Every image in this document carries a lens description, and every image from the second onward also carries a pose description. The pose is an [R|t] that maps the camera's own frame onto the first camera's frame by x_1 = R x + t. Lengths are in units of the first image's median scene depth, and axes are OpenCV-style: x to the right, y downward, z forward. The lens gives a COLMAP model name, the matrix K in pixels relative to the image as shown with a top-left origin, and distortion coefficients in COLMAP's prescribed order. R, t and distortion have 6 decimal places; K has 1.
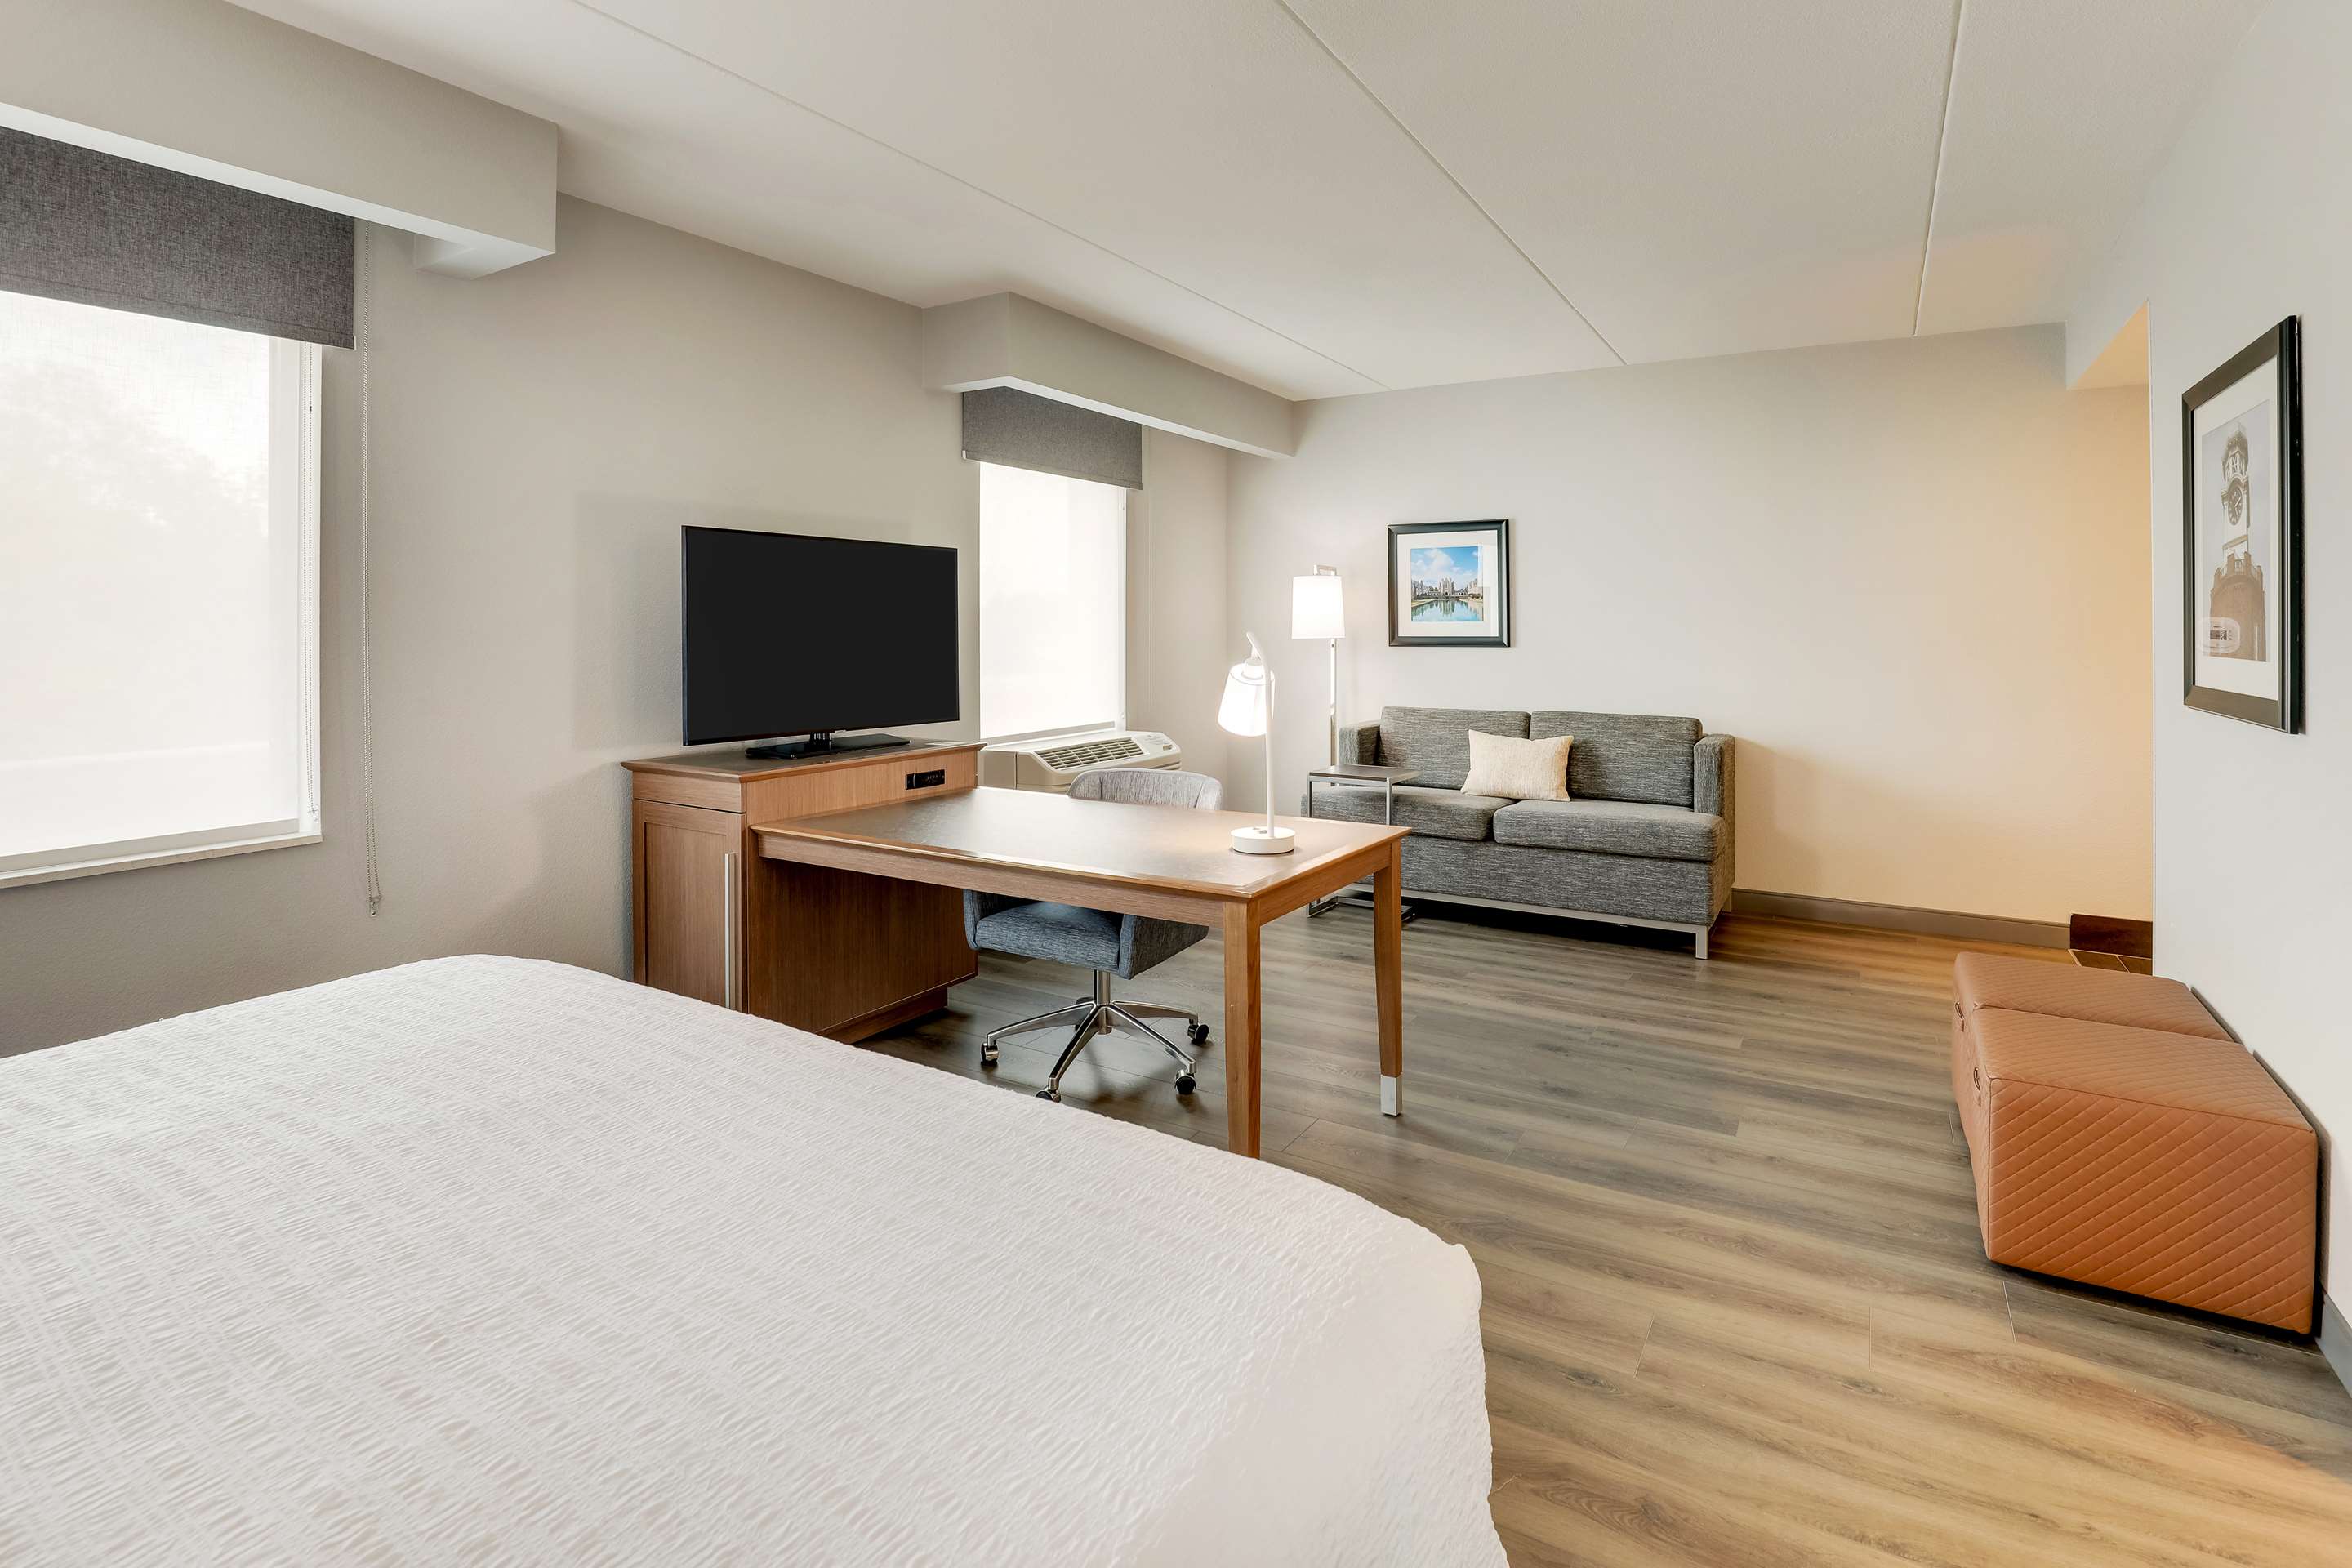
lens RADIAL K [[1155.8, 0, 1180.6], [0, 1155.8, 622.4], [0, 0, 1]] dist [-0.026401, 0.000716]
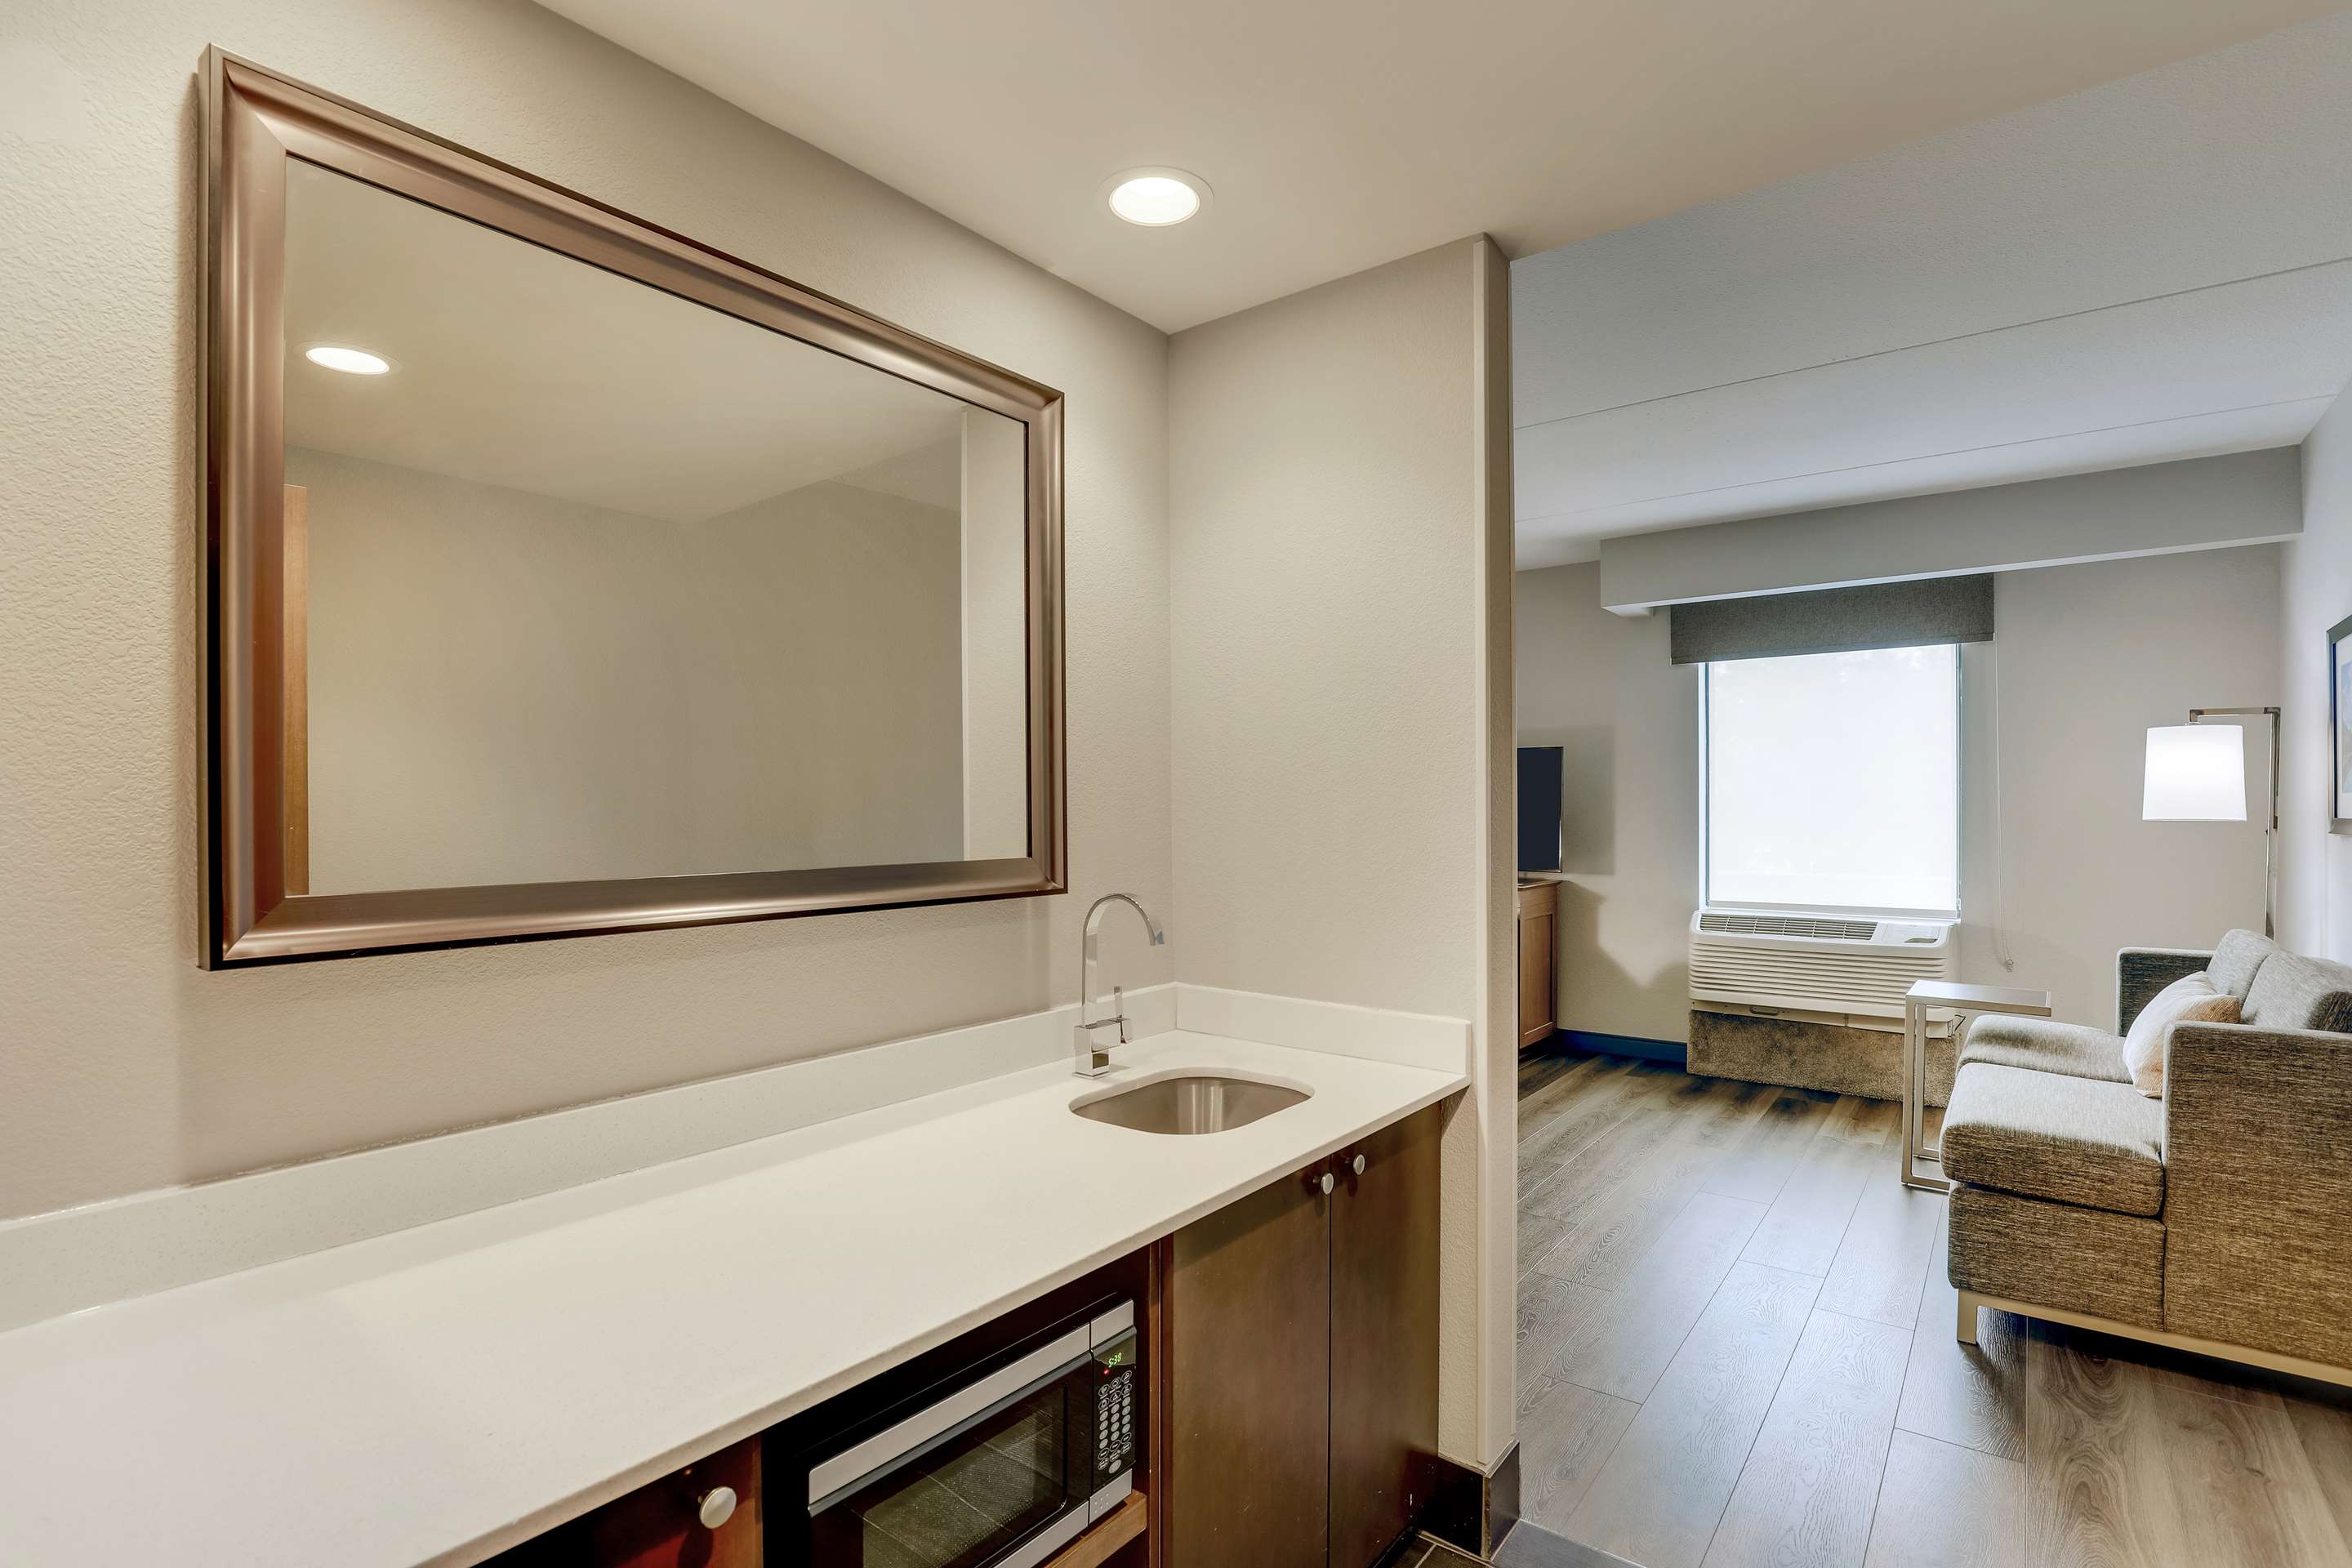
lens RADIAL K [[1131.6, 0, 1179.4], [0, 1131.6, 811.5], [0, 0, 1]] dist [-0.021549, 0.000476]
pose [[-0.120689, 0.004819, -0.992679, 1.011087], [0.004604, 0.999980, 0.004295, 0.004162], [0.992680, -0.004052, -0.120709, 0.609589]]
